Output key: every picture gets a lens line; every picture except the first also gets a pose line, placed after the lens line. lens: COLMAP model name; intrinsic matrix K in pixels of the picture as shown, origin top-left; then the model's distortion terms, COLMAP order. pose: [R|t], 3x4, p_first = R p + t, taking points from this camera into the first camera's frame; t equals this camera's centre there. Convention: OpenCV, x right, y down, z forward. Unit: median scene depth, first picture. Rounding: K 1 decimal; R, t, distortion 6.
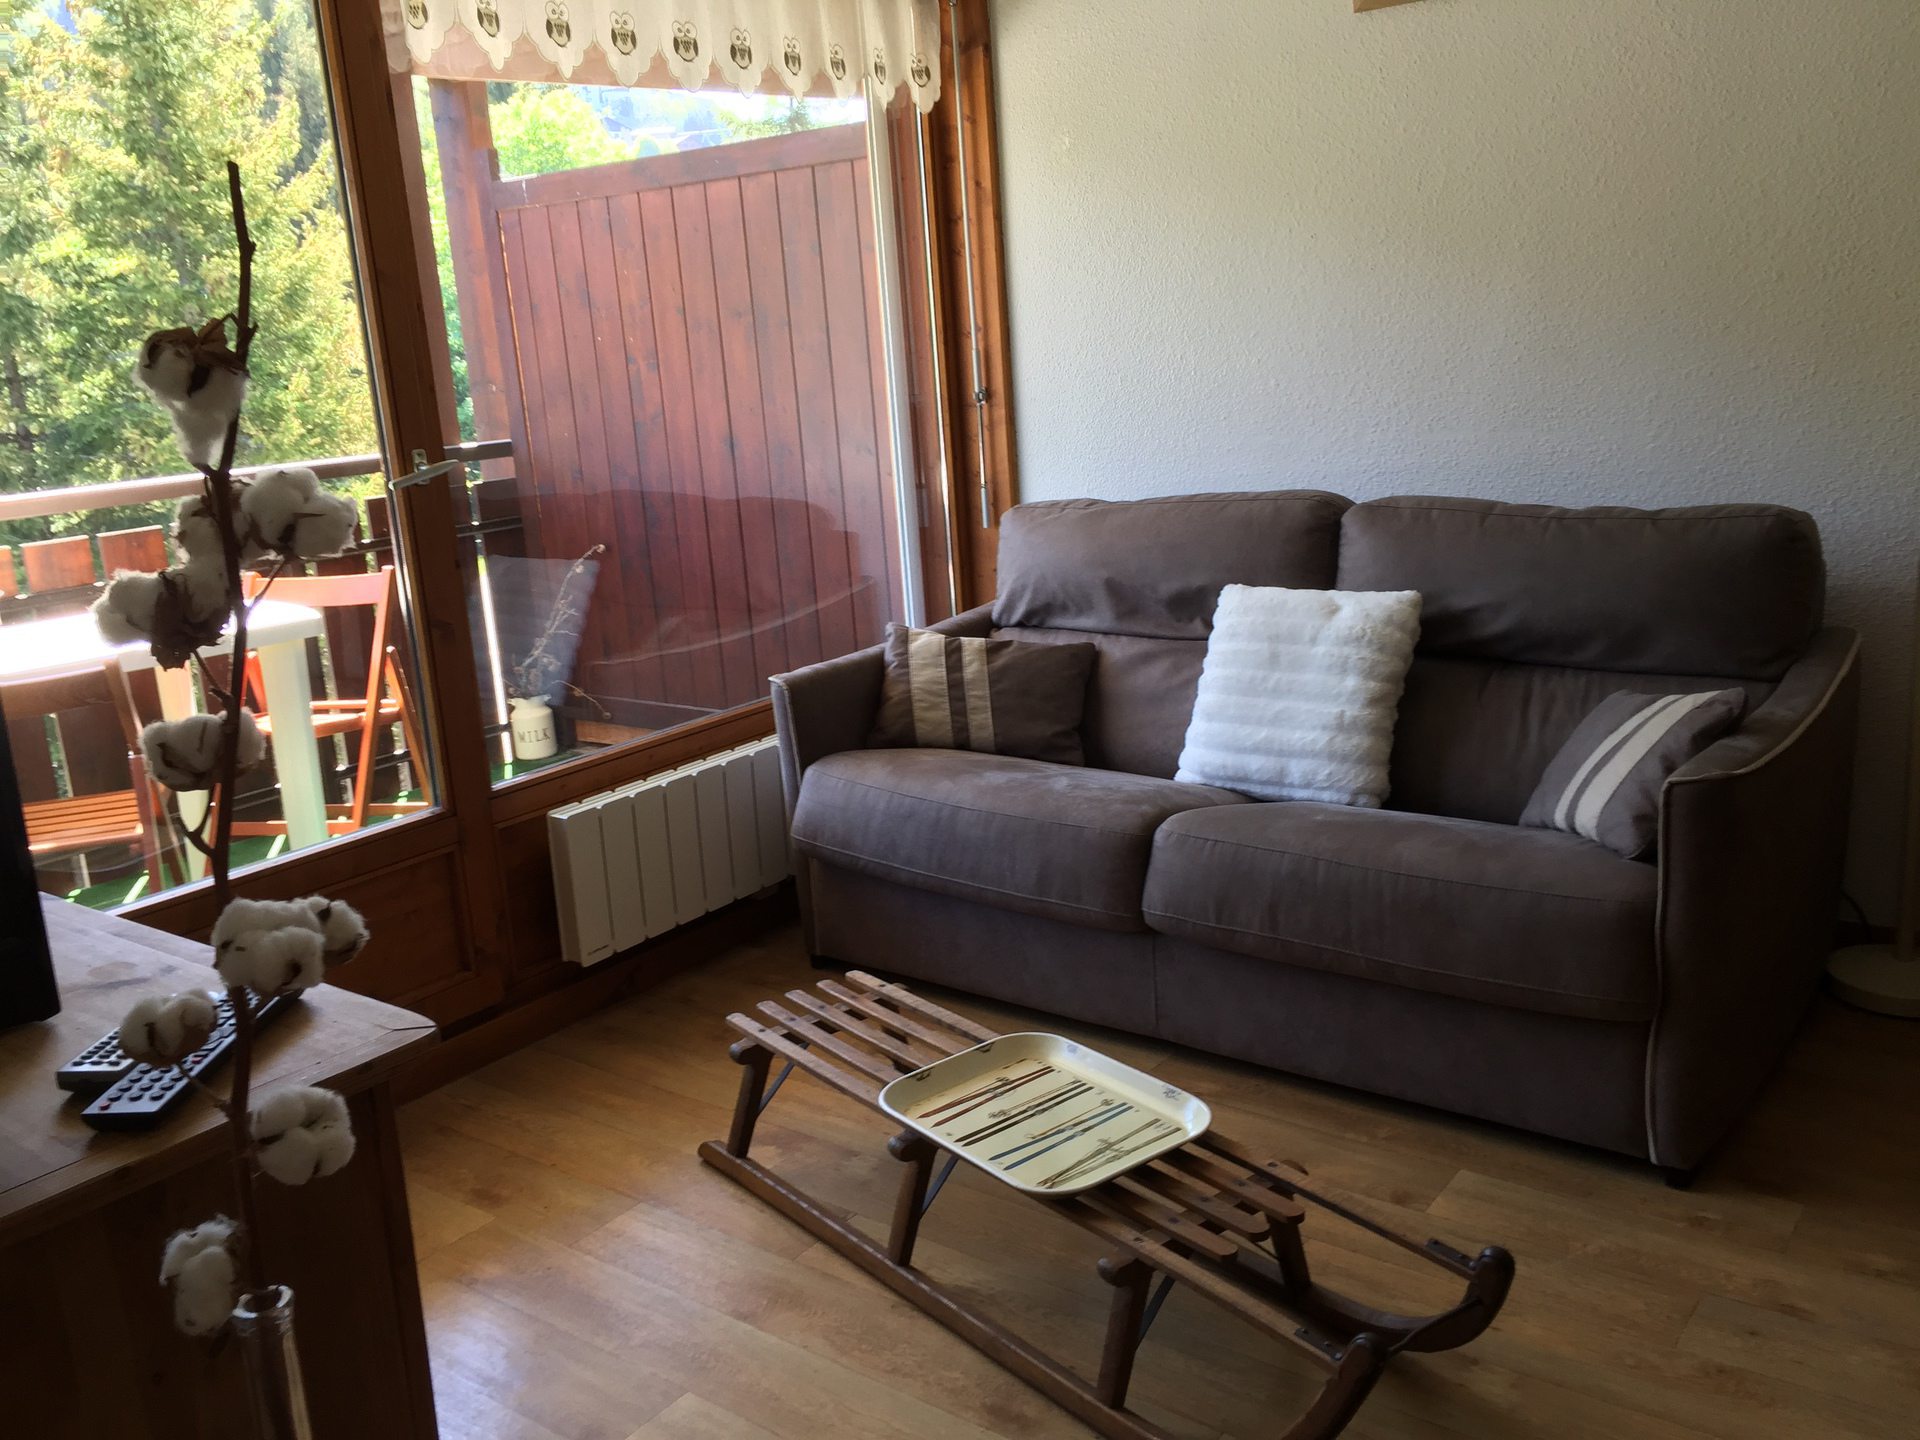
lens RADIAL K [[1631.9, 0, 960.0], [0, 1631.9, 720.0], [0, 0, 1]] dist [0.080939, -0.111975]
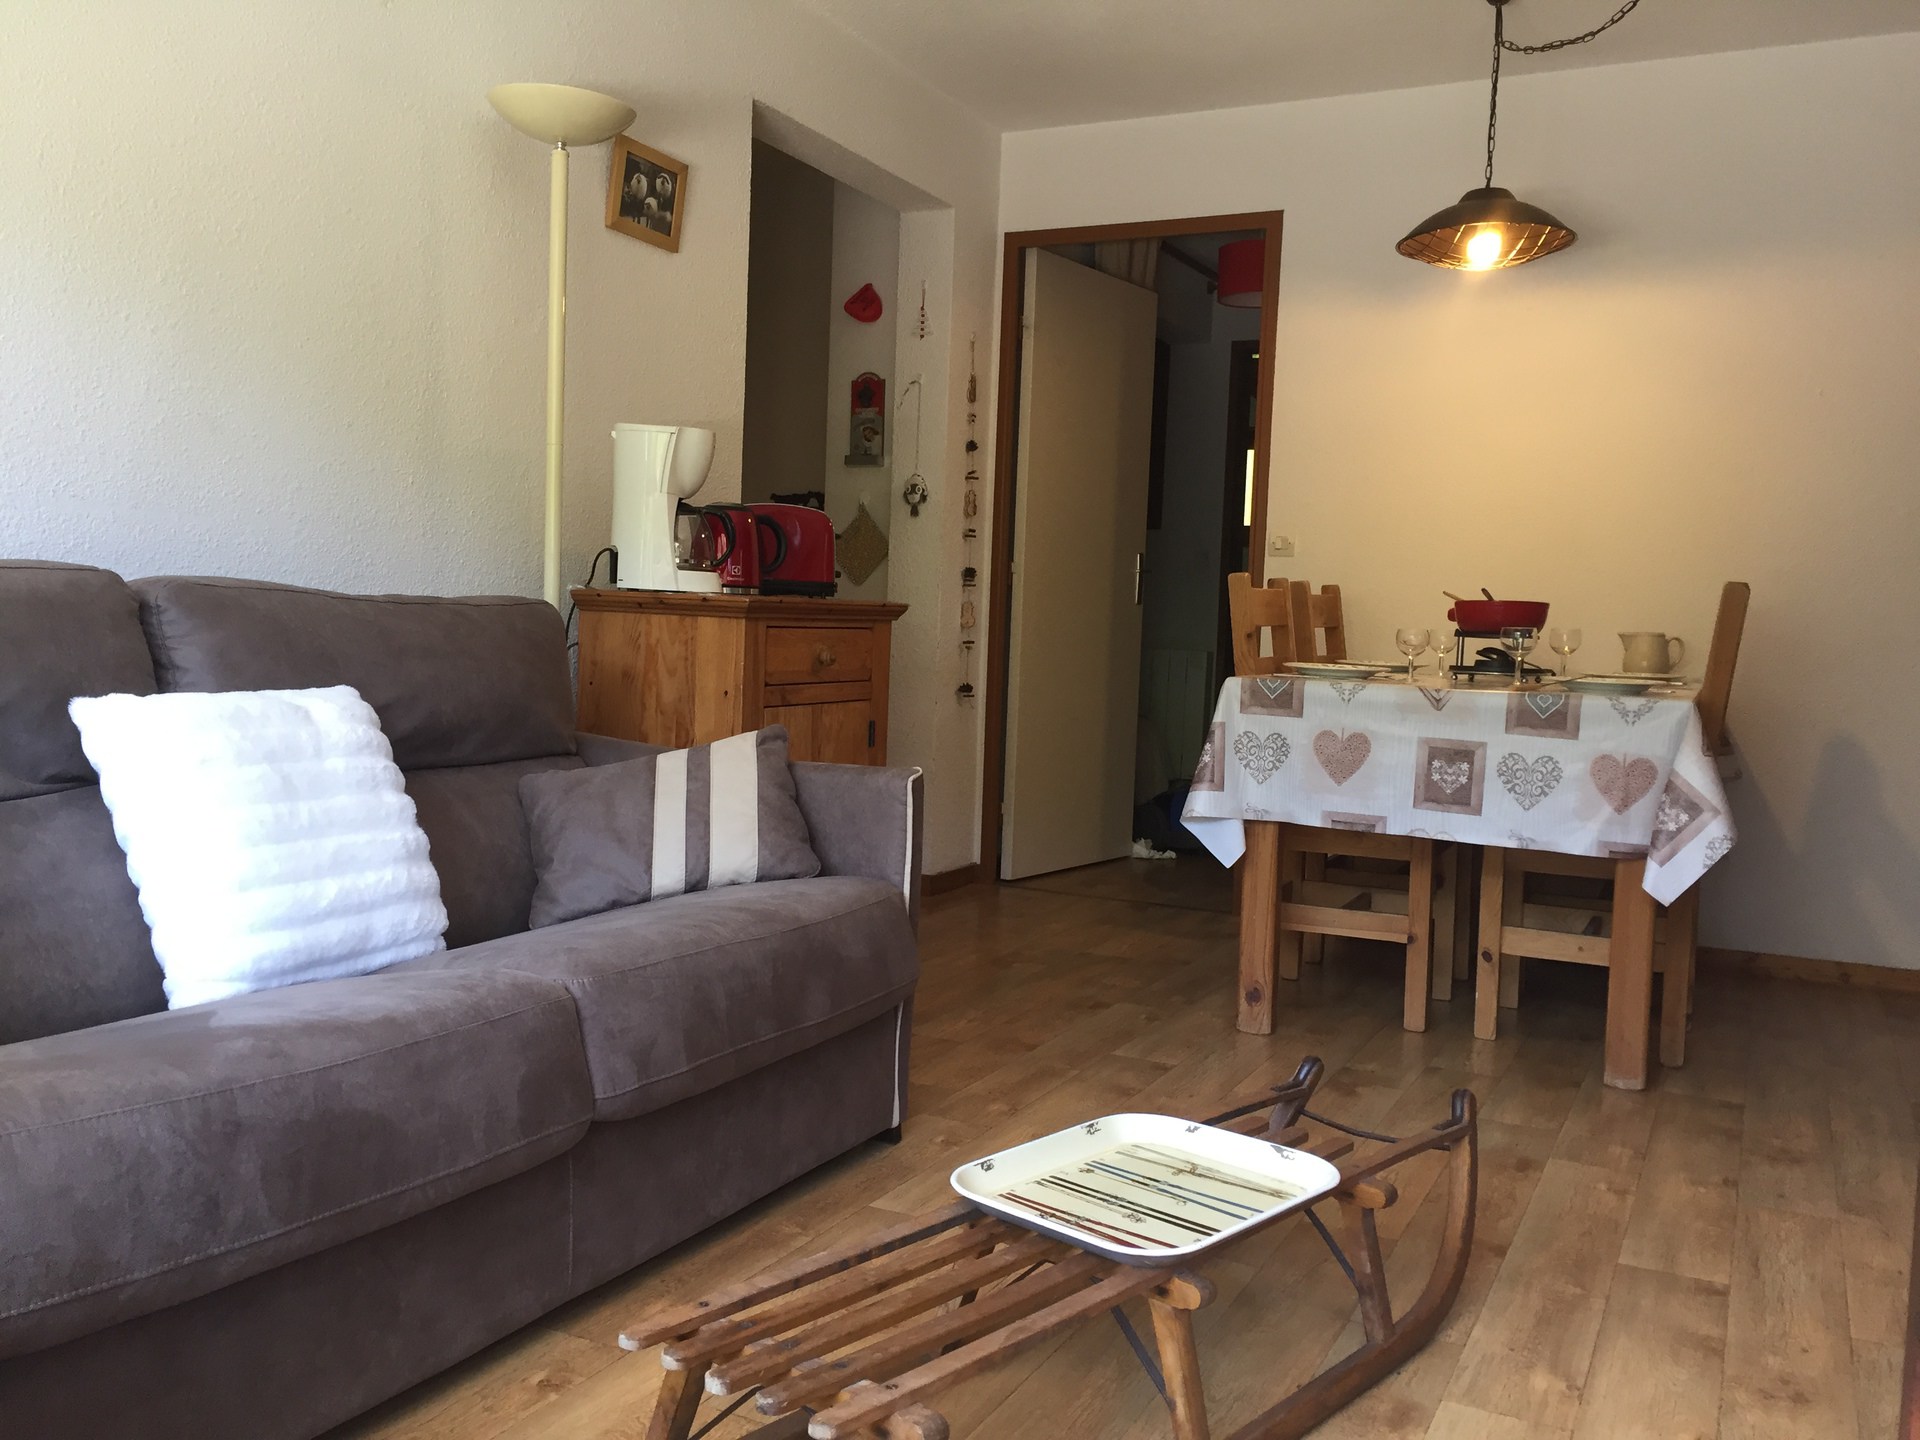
lens RADIAL K [[1631.9, 0, 960.0], [0, 1631.9, 720.0], [0, 0, 1]] dist [0.080939, -0.111975]
pose [[-0.191937, -0.001800, 0.981406, -0.520181], [0.206245, 0.977593, 0.042129, -0.033663], [-0.959491, 0.210496, -0.187265, 0.823631]]
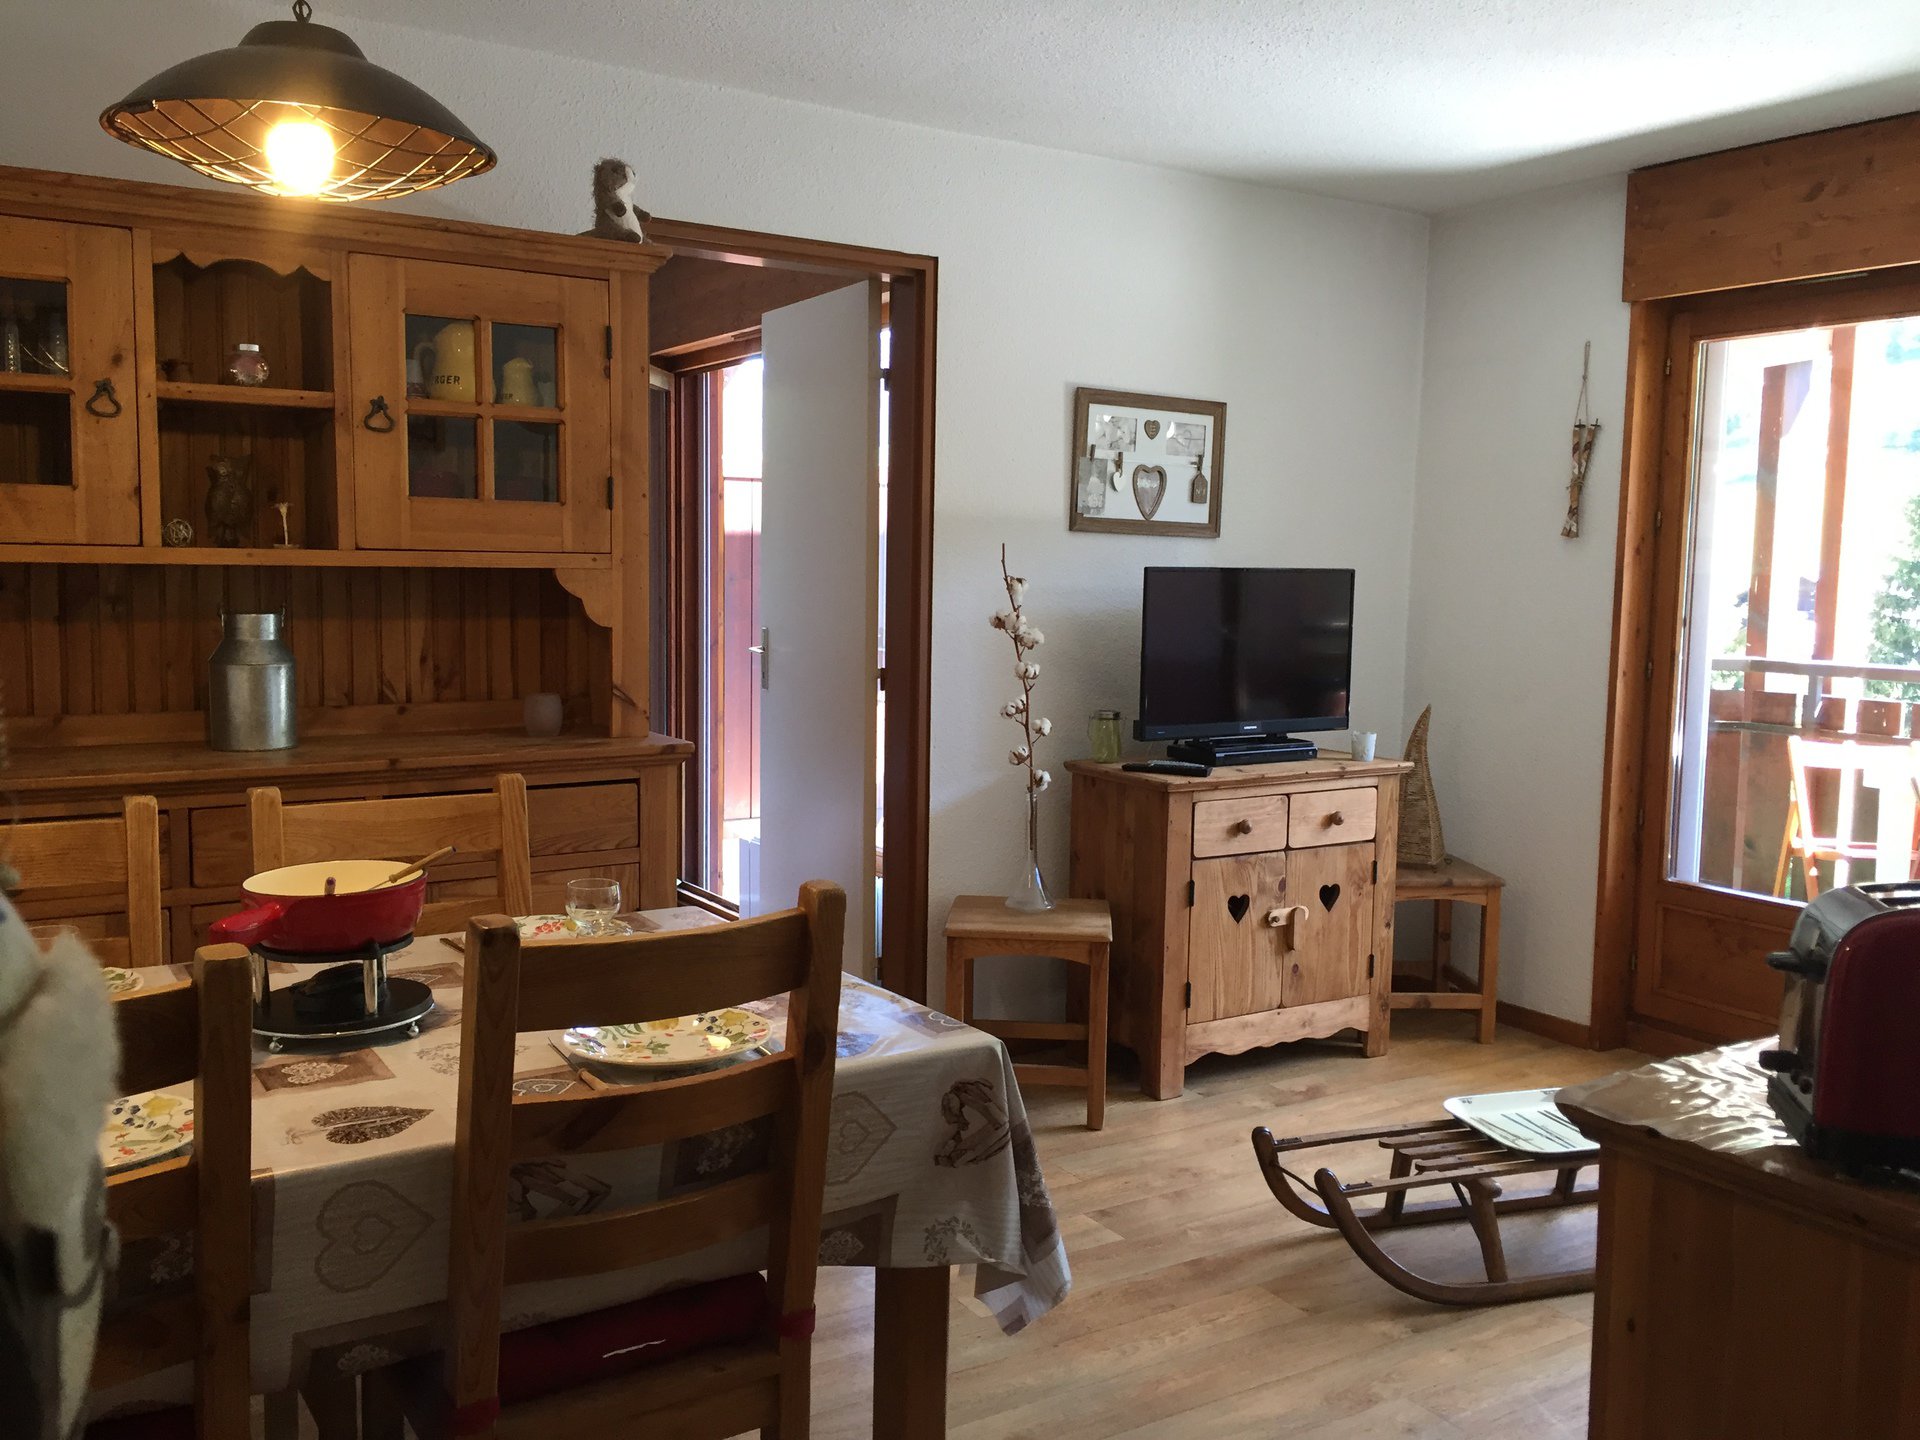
lens RADIAL K [[1631.9, 0, 960.0], [0, 1631.9, 720.0], [0, 0, 1]] dist [0.080939, -0.111975]
pose [[-0.355350, 0.155554, -0.921699, 1.080071], [-0.208609, 0.947988, 0.240418, -0.242890], [0.911158, 0.277707, -0.304418, 0.586485]]
